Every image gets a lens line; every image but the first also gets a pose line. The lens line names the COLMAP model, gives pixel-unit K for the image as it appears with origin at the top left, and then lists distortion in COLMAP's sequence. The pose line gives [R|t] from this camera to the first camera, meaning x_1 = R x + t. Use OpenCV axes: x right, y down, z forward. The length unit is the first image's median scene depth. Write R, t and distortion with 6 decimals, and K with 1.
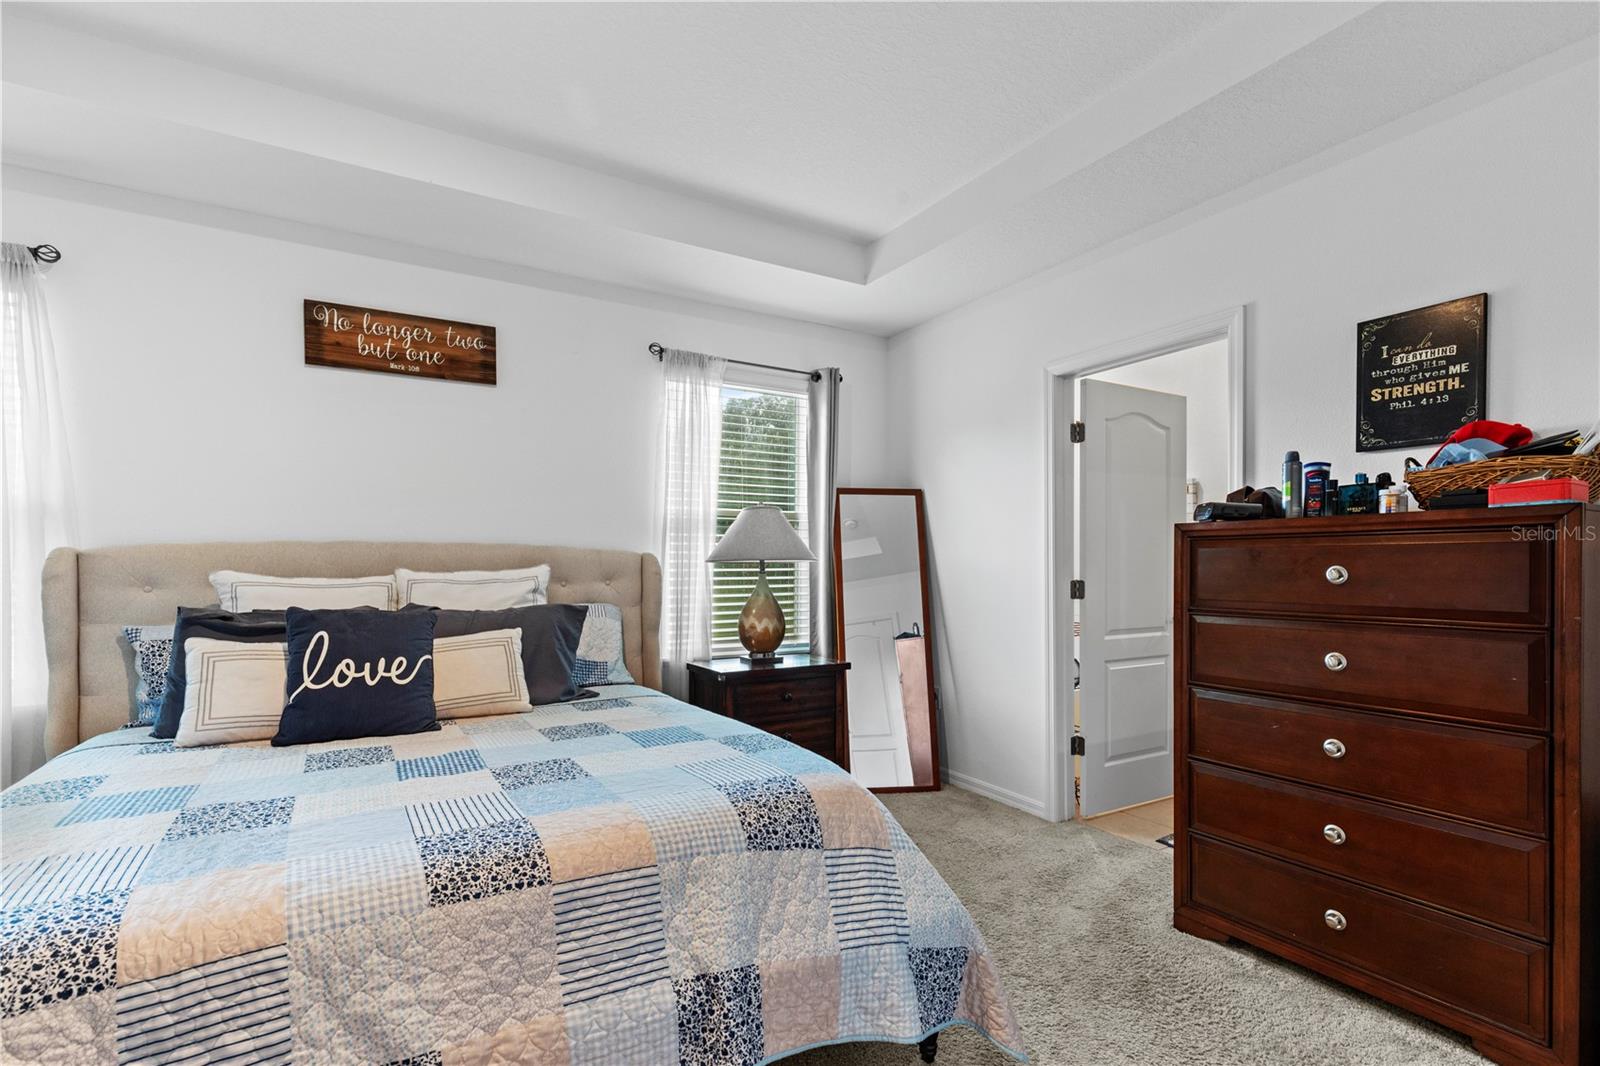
lens RADIAL K [[723.0, 0, 796.1], [0, 723.0, 599.3], [0, 0, 1]] dist [0.001706, 0.000240]
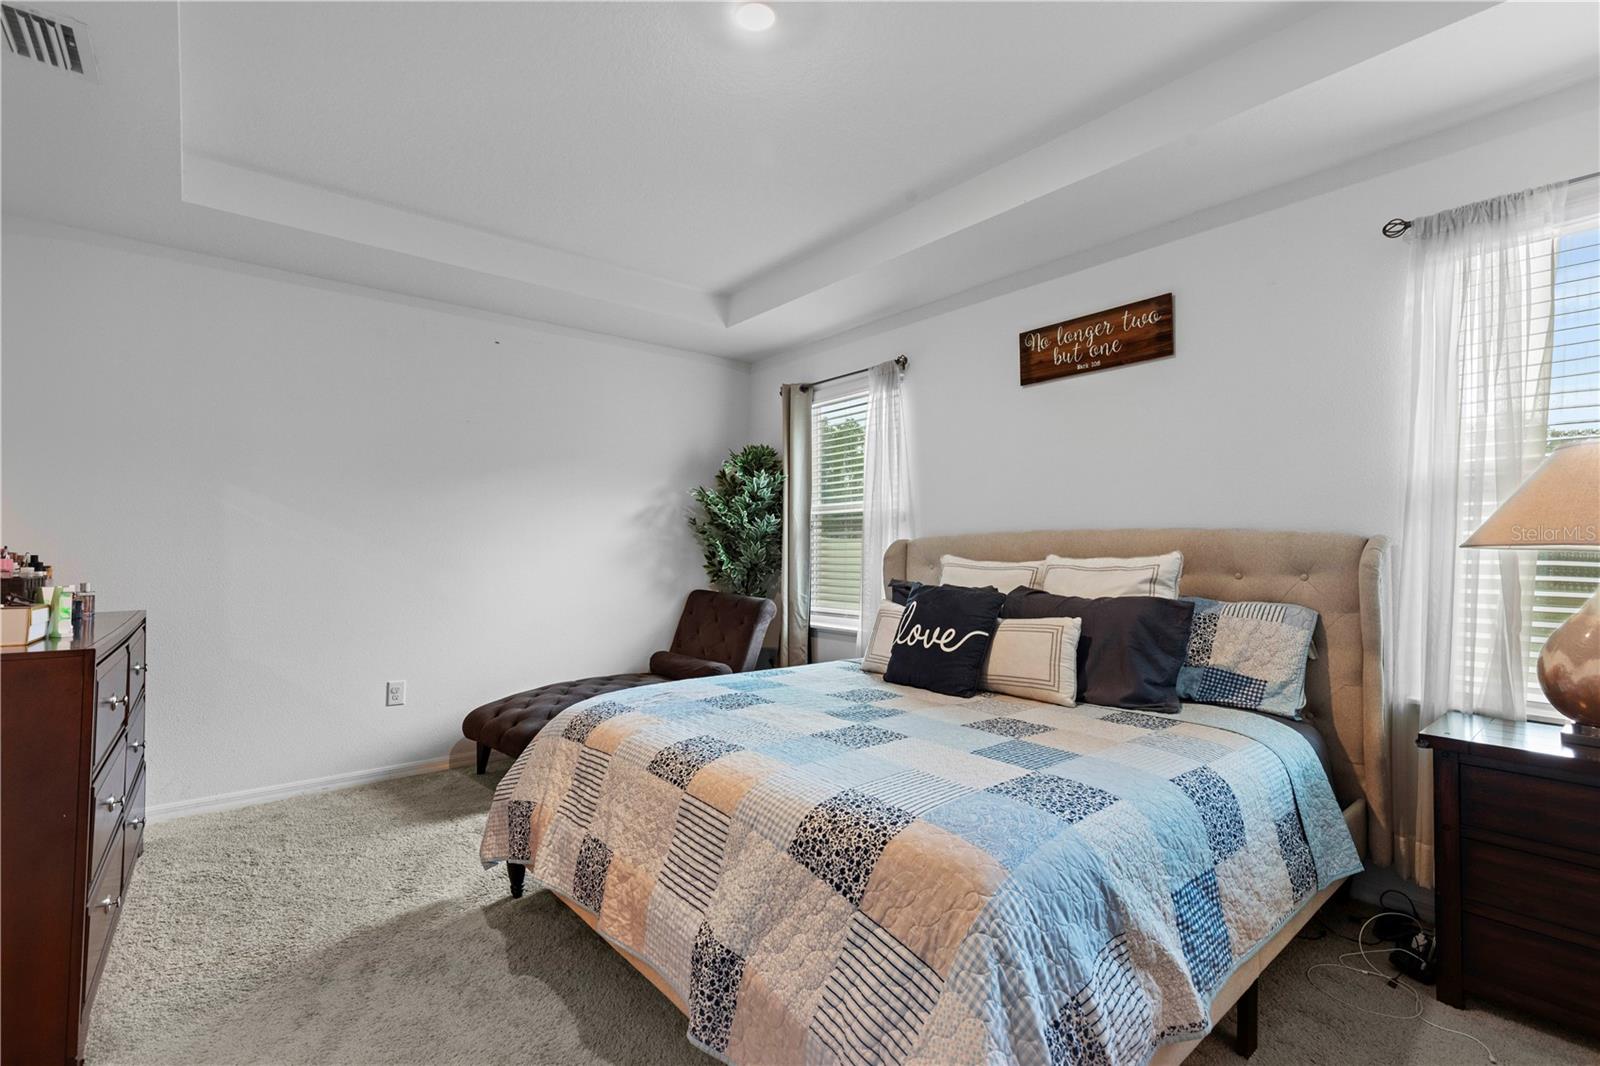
lens RADIAL K [[725.8, 0, 805.4], [0, 725.8, 552.9], [0, 0, 1]] dist [0.014038, 0.000124]
pose [[0.165183, 0.007020, -0.986238, 0.593392], [-0.050831, 0.998706, -0.001404, -0.030758], [0.984952, 0.050363, 0.165326, 0.572142]]
